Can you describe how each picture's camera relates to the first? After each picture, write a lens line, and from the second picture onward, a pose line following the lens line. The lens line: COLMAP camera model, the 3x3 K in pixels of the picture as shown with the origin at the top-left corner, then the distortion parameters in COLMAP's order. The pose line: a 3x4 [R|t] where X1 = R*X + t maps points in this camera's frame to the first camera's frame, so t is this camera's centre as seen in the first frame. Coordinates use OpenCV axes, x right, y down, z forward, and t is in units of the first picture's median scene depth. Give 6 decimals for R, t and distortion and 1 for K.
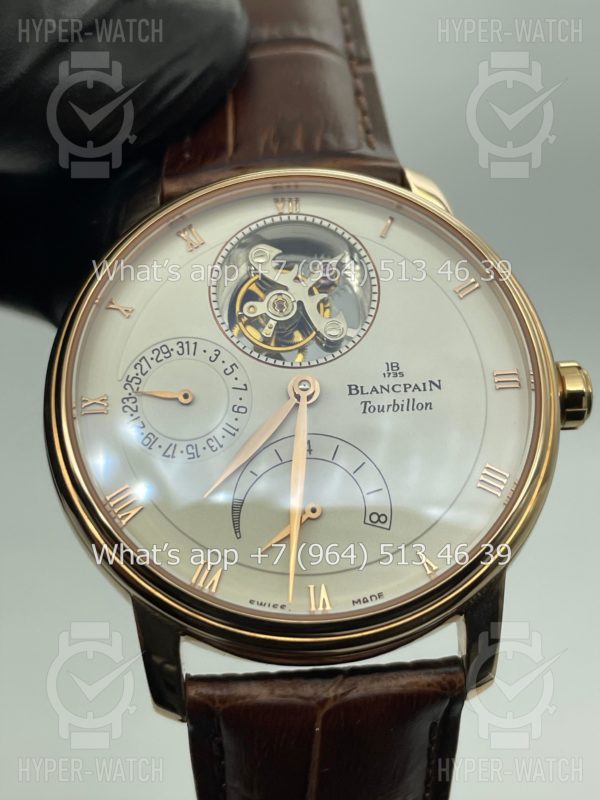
lens RADIAL K [[1266.5, 0, 300.0], [0, 1266.5, 394.2], [0, 0, 1]] dist [0.128329, 0.000000]
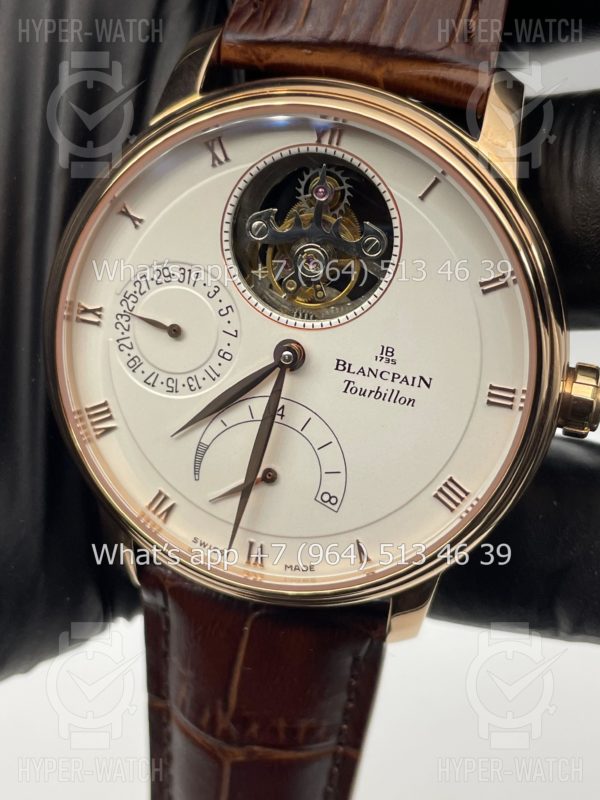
lens RADIAL K [[1266.5, 0, 305.0], [0, 1266.5, 394.5], [0, 0, 1]] dist [0.128329, 0.000000]
pose [[0.944034, 0.278773, -0.176308, 0.192839], [-0.147486, 0.834856, 0.530343, -0.492878], [0.295037, -0.474659, 0.829248, 0.181717]]
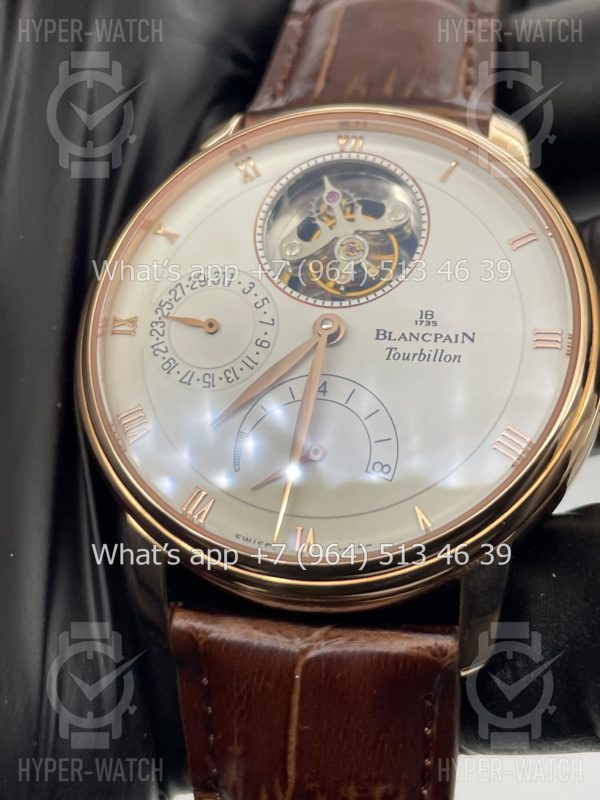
lens RADIAL K [[1266.5, 0, 303.4], [0, 1266.5, 392.7], [0, 0, 1]] dist [0.128329, 0.000000]
pose [[0.962946, 0.100449, -0.250291, 0.229266], [-0.102887, 0.994687, 0.003357, 0.042815], [0.249298, 0.022519, 0.968165, 0.062472]]
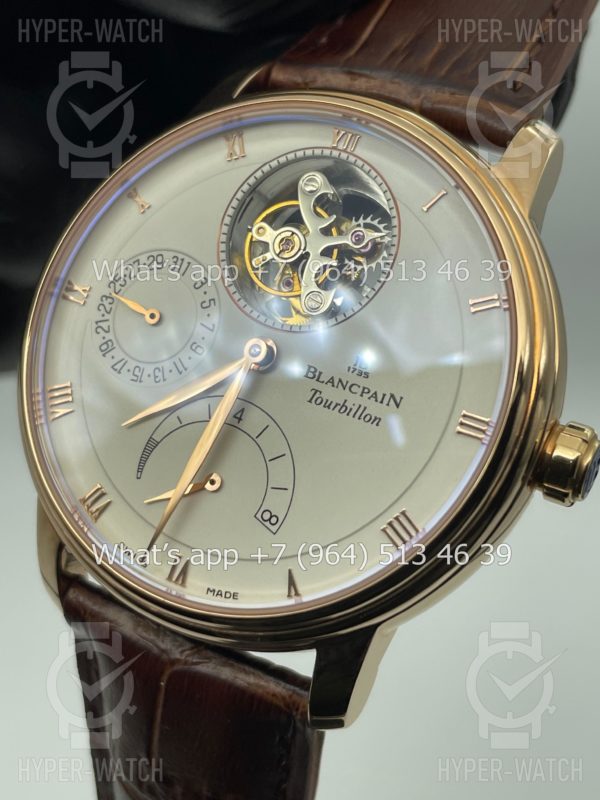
lens RADIAL K [[1266.5, 0, 298.3], [0, 1266.5, 401.2], [0, 0, 1]] dist [0.128329, 0.000000]
pose [[0.833080, 0.370712, -0.410548, 0.408003], [-0.268004, 0.919772, 0.286693, -0.237907], [0.483891, -0.128809, 0.865596, 0.222883]]
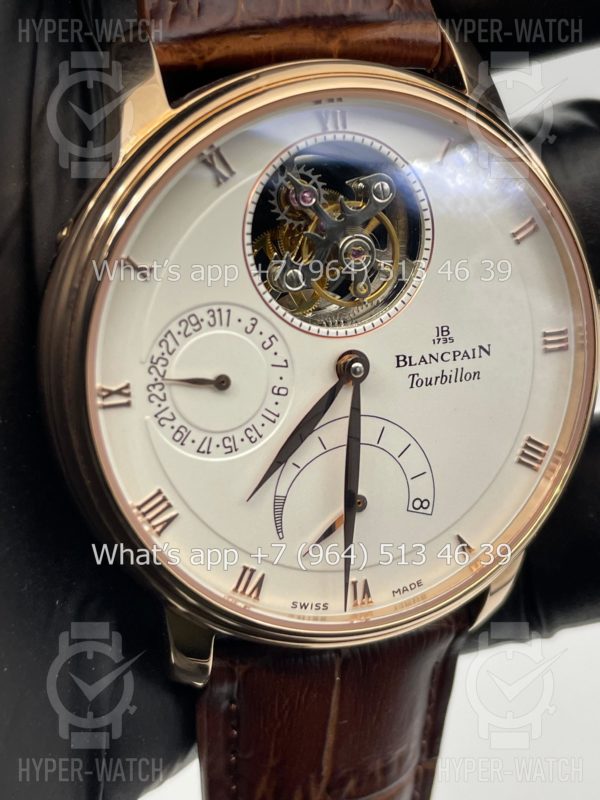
lens RADIAL K [[1266.5, 0, 300.3], [0, 1266.5, 395.8], [0, 0, 1]] dist [0.128329, 0.000000]
pose [[0.952389, -0.041704, 0.302020, -0.294476], [-0.110327, 0.876327, 0.468912, -0.390746], [-0.284224, -0.479907, 0.830004, 0.272250]]
